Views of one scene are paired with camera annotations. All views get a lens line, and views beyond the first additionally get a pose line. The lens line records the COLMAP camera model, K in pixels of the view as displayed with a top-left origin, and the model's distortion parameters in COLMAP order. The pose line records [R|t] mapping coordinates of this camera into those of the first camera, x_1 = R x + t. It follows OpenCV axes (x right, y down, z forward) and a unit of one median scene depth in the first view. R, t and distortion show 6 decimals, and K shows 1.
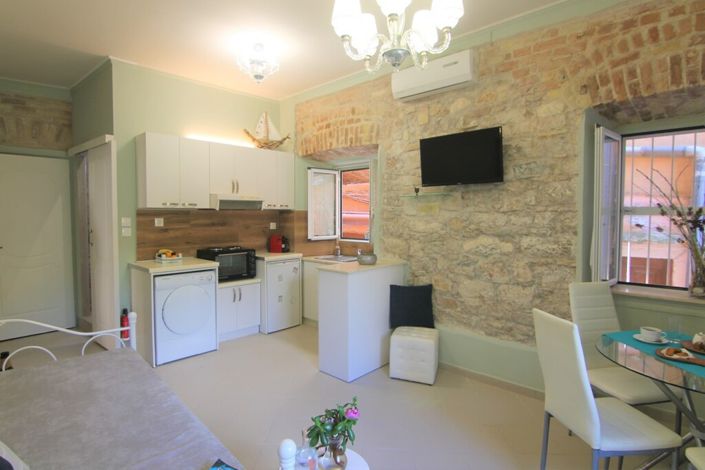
lens RADIAL K [[376.4, 0, 339.6], [0, 376.4, 230.2], [0, 0, 1]] dist [0.000129, -0.015111]
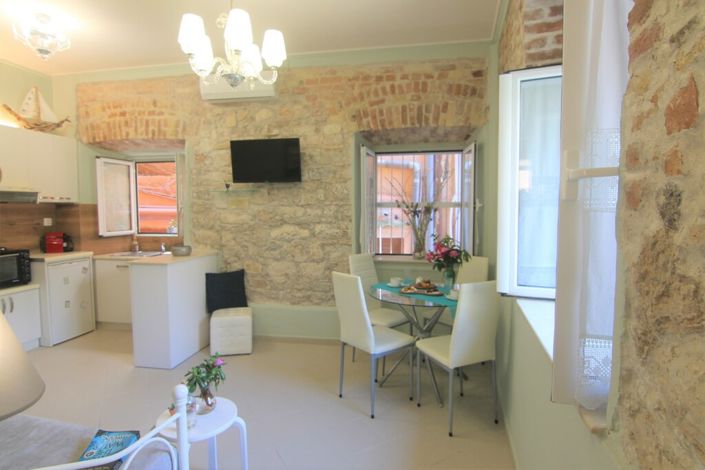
lens RADIAL K [[370.9, 0, 353.7], [0, 370.9, 230.2], [0, 0, 1]] dist [-0.002033, -0.015391]
pose [[0.823670, -0.034796, 0.566001, -0.102731], [0.026425, 0.999387, 0.022984, 0.008579], [-0.566453, -0.003975, 0.824084, -0.102879]]
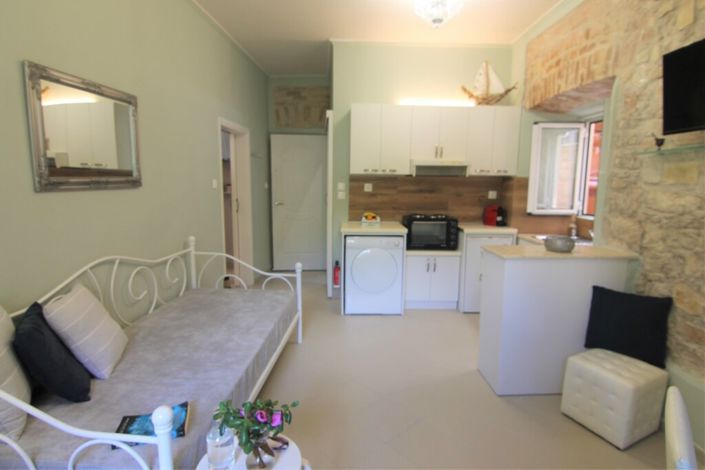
lens RADIAL K [[370.9, 0, 353.7], [0, 370.9, 230.2], [0, 0, 1]] dist [-0.002033, -0.015391]
pose [[0.719696, 0.097056, -0.687472, 0.249933], [-0.039396, 0.994294, 0.099130, -0.003251], [0.693170, -0.044259, 0.719414, 0.203873]]
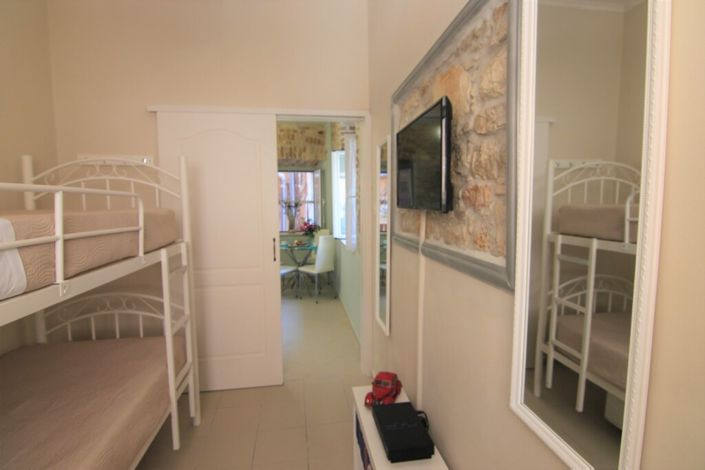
lens RADIAL K [[370.9, 0, 353.7], [0, 370.9, 230.2], [0, 0, 1]] dist [-0.002033, -0.015391]
pose [[0.518070, -0.067977, 0.852633, -0.733394], [0.046747, 0.997597, 0.051130, 0.024092], [-0.854060, 0.013369, 0.520003, -0.537008]]
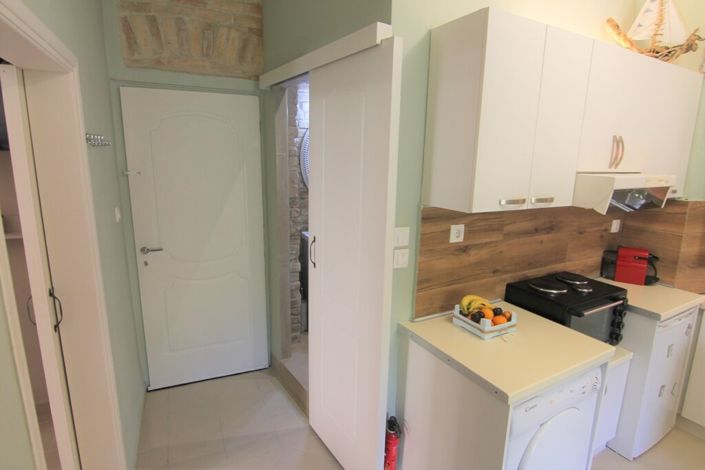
lens RADIAL K [[370.9, 0, 353.7], [0, 370.9, 230.2], [0, 0, 1]] dist [-0.002033, -0.015391]
pose [[0.962635, 0.071608, -0.261163, -0.506822], [-0.030891, 0.987147, 0.156803, -0.095484], [0.269034, -0.142876, 0.952474, 0.568337]]
